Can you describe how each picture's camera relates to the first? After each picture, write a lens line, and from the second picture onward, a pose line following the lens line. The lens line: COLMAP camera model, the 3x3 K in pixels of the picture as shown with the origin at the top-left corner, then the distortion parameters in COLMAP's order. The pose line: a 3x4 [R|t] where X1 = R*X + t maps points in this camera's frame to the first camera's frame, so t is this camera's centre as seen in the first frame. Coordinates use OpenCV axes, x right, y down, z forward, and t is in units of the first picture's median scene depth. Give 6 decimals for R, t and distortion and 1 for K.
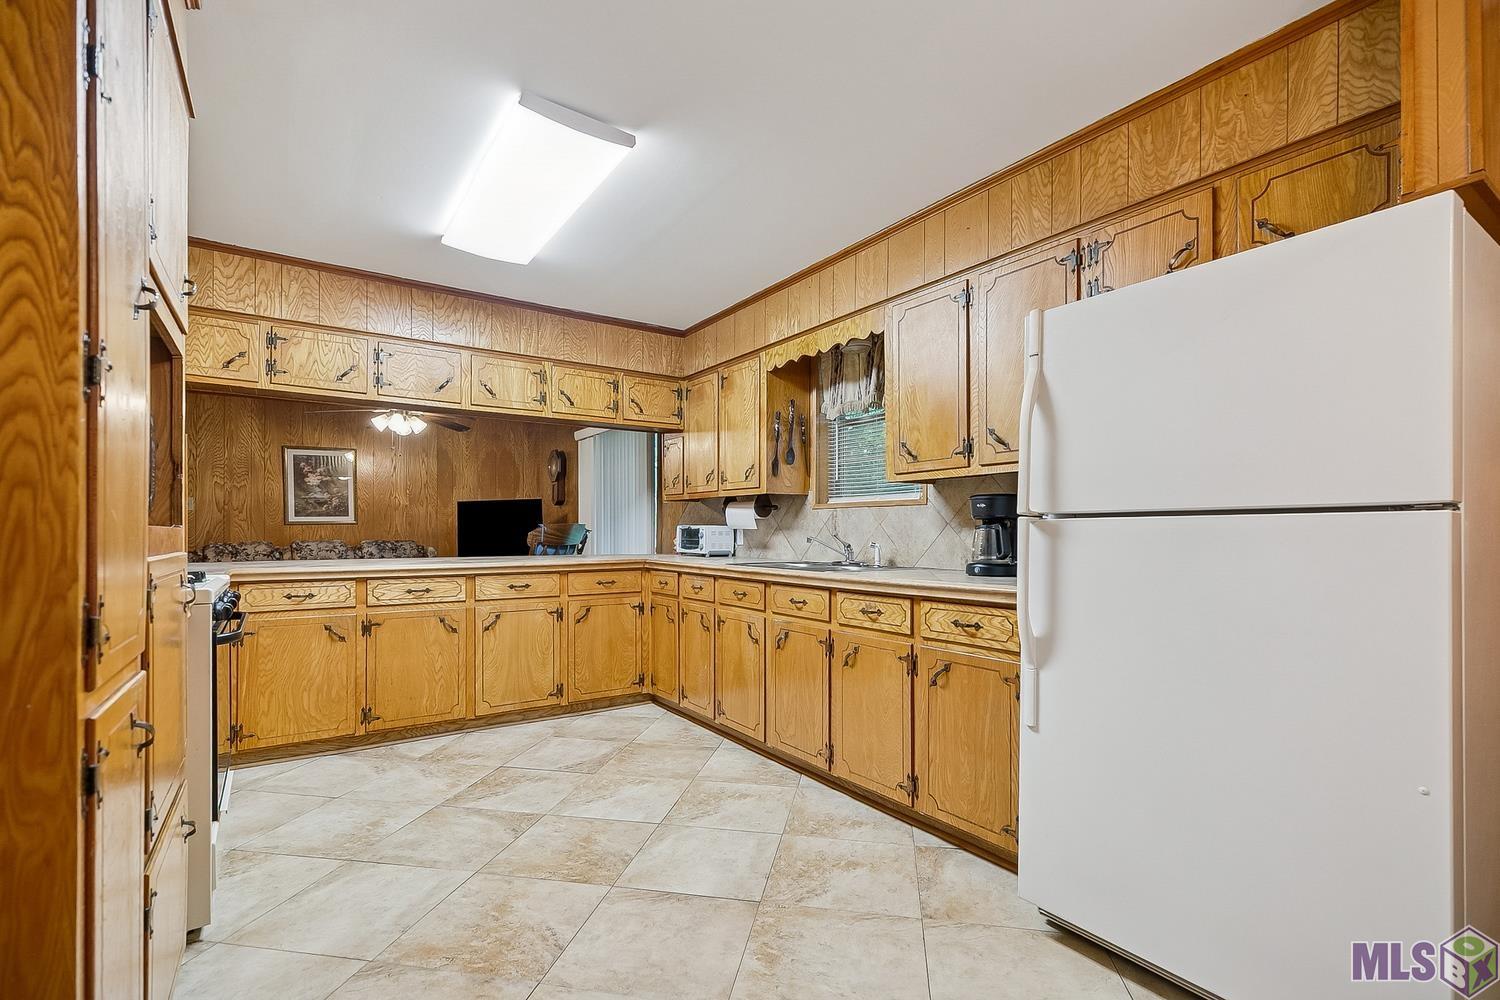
lens RADIAL K [[686.2, 0, 747.3], [0, 686.2, 532.7], [0, 0, 1]] dist [0.008993, 0.000185]
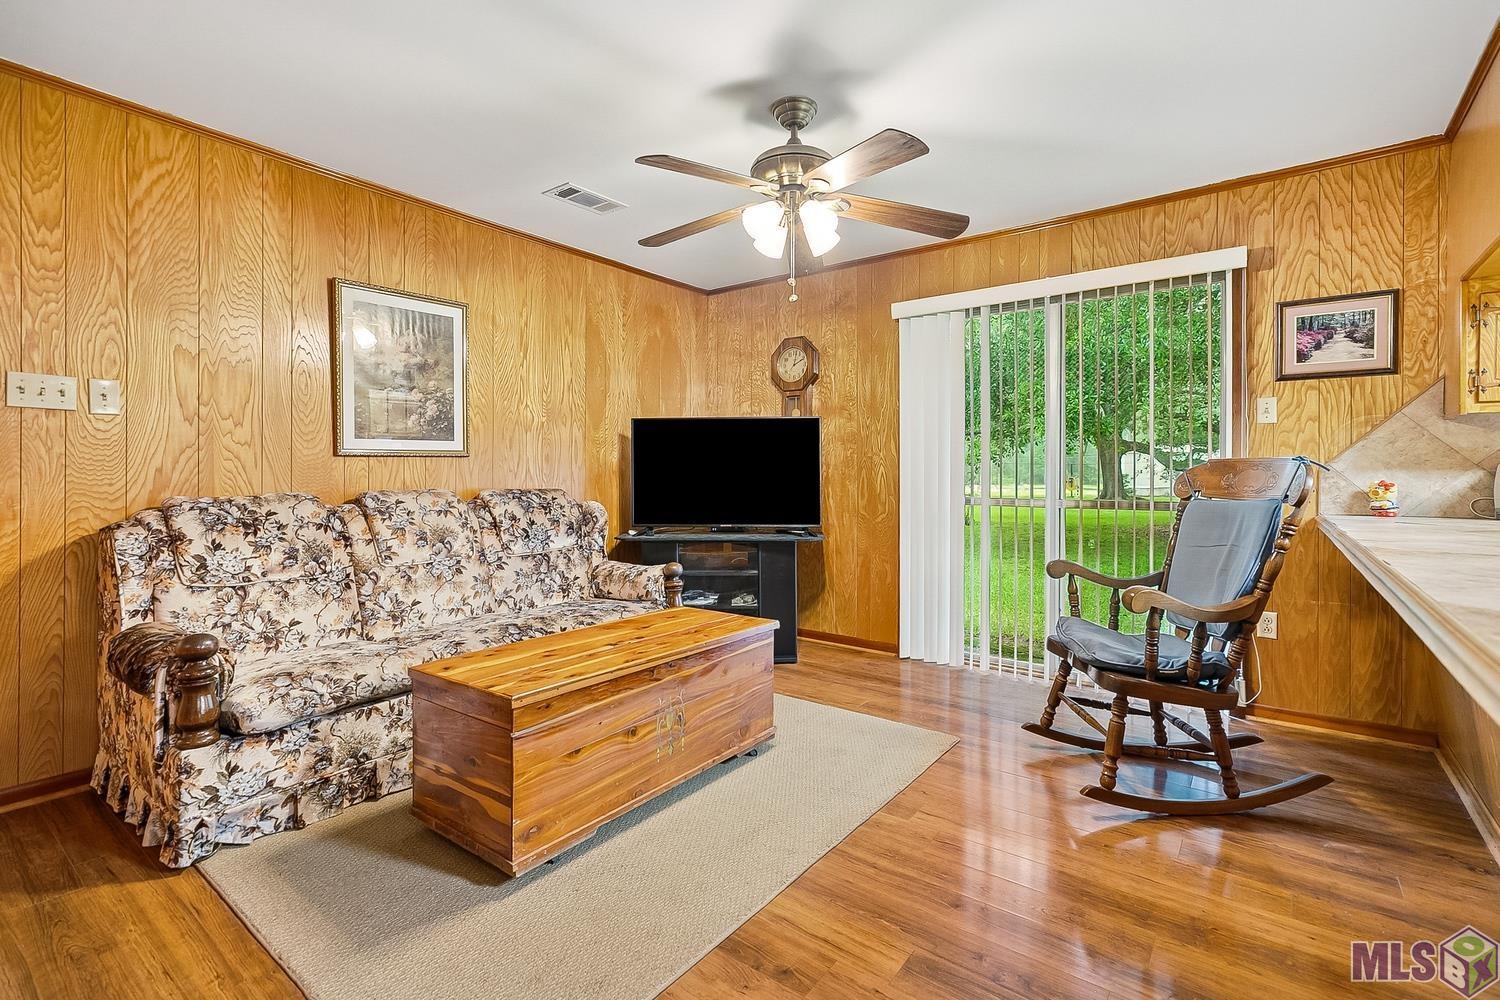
lens RADIAL K [[686.2, 0, 756.3], [0, 686.2, 495.0], [0, 0, 1]] dist [0.008993, 0.000185]
pose [[0.941927, -0.010834, 0.335642, -0.974214], [0.002742, 0.999694, 0.024574, 0.006461], [-0.335806, -0.022226, 0.941669, 0.833808]]
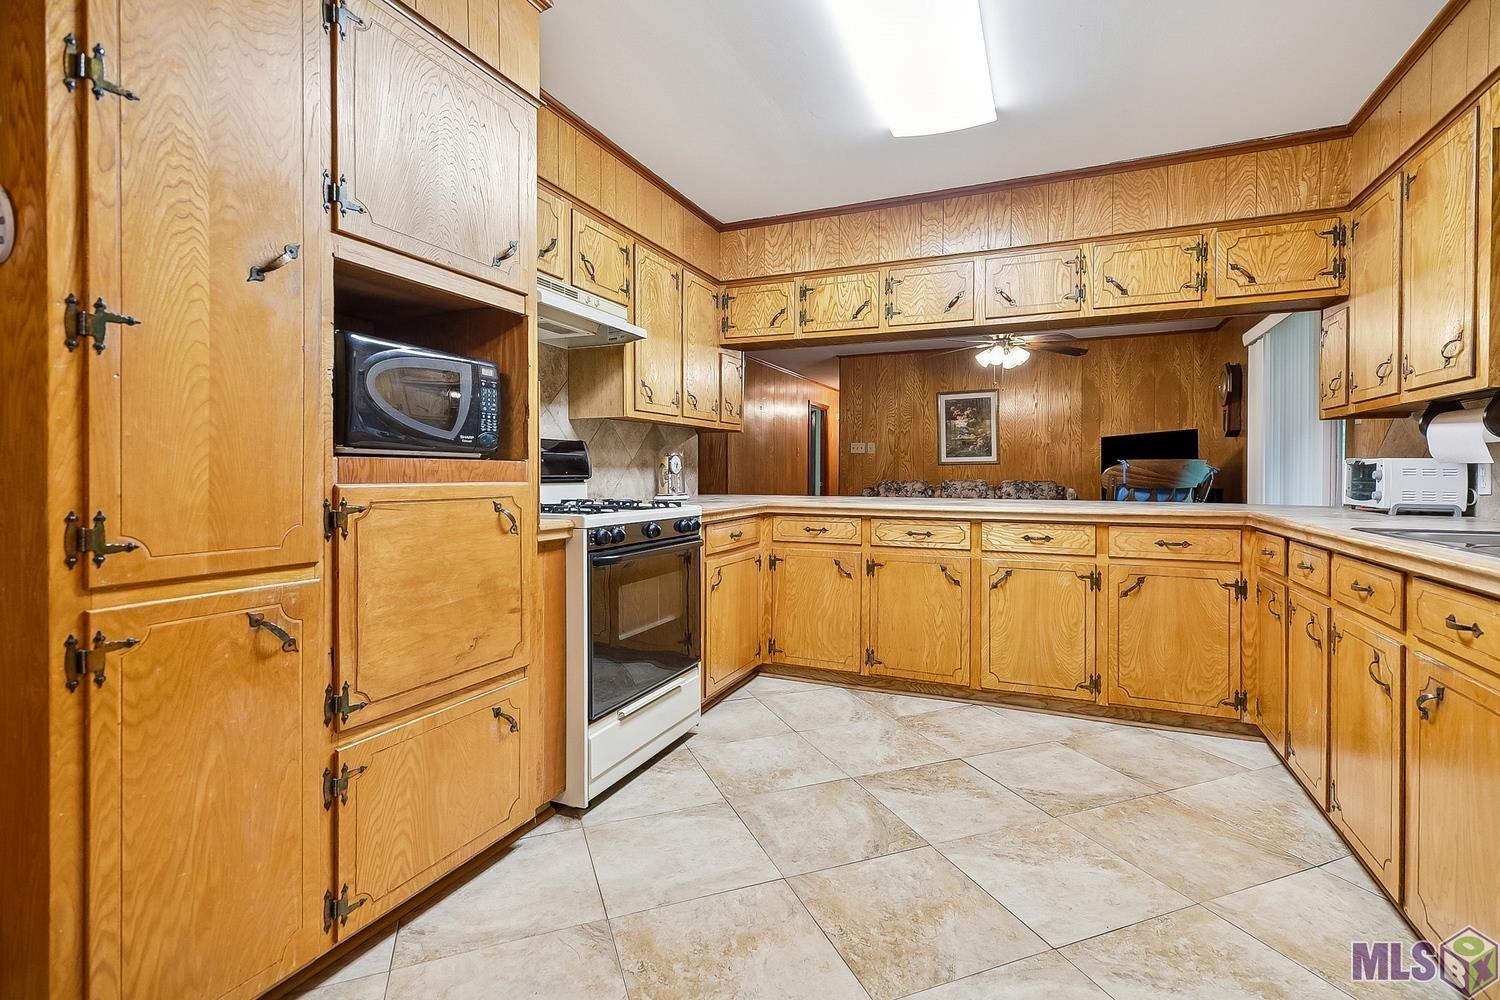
lens RADIAL K [[686.2, 0, 753.8], [0, 686.2, 478.8], [0, 0, 1]] dist [0.008993, 0.000185]
pose [[0.536262, 0.009393, -0.843999, 0.155033], [-0.004483, 0.999956, 0.008280, 0.004624], [0.844040, -0.000656, 0.536280, 0.294391]]
